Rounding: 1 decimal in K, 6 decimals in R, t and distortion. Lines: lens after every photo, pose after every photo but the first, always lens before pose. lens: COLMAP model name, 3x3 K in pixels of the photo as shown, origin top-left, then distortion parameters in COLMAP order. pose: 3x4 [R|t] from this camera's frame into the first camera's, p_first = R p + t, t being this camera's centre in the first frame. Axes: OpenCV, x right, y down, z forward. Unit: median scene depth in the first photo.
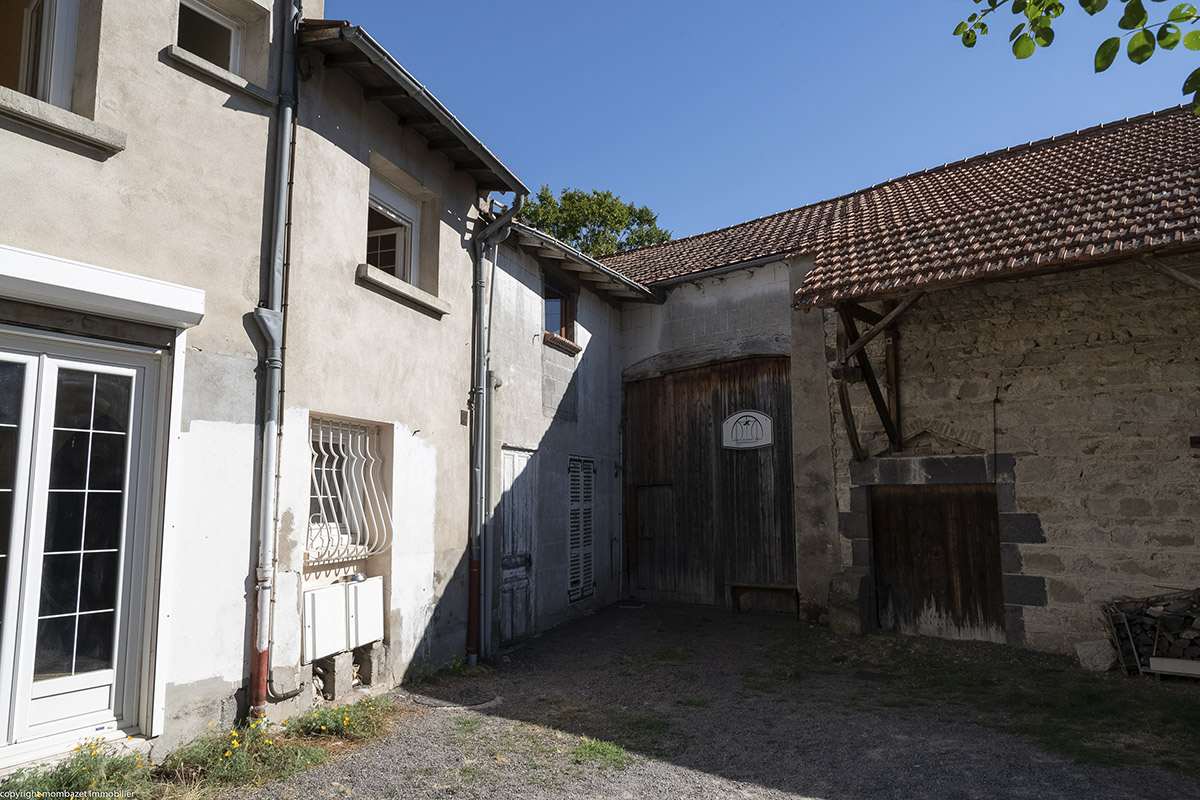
lens RADIAL K [[820.3, 0, 600.0], [0, 820.3, 400.0], [0, 0, 1]] dist [-0.025416, -0.000011]
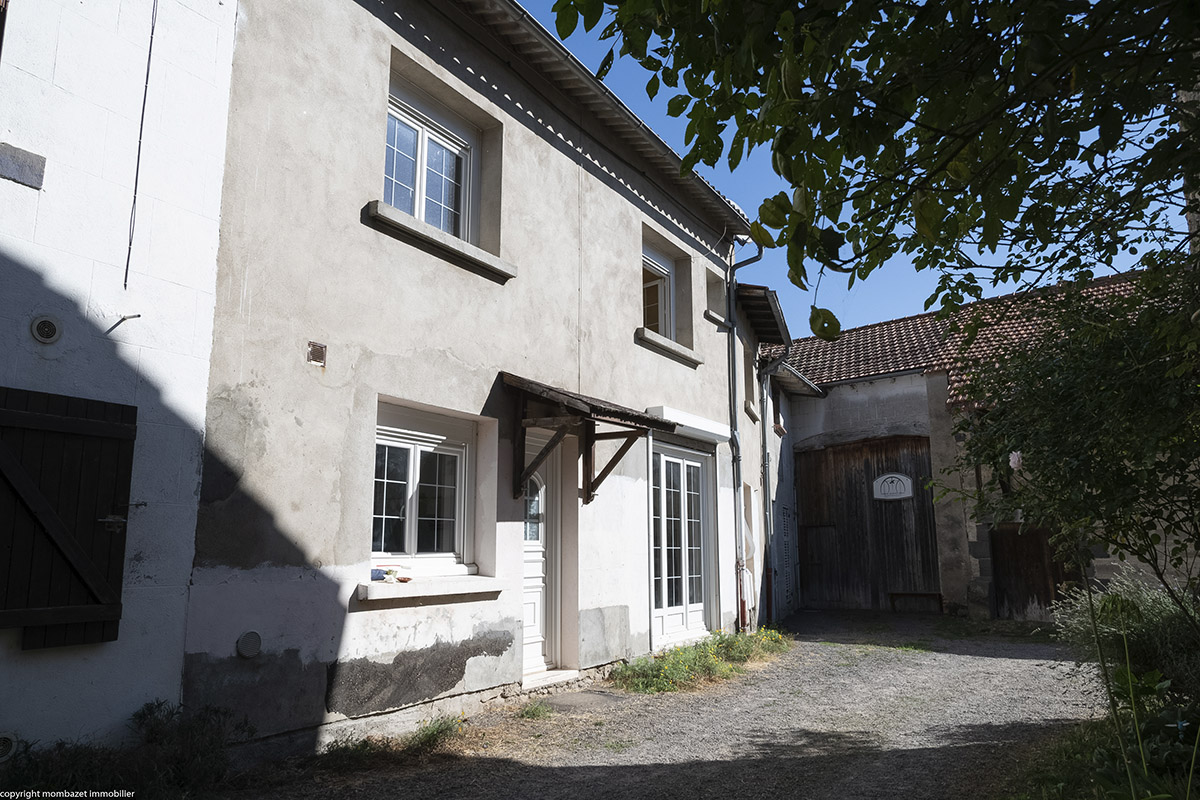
lens RADIAL K [[820.3, 0, 600.0], [0, 820.3, 400.0], [0, 0, 1]] dist [-0.025416, -0.000011]
pose [[0.999904, -0.002585, -0.013605, -0.320116], [0.001726, 0.998025, -0.062801, -0.026924], [0.013741, 0.062772, 0.997933, -0.464279]]
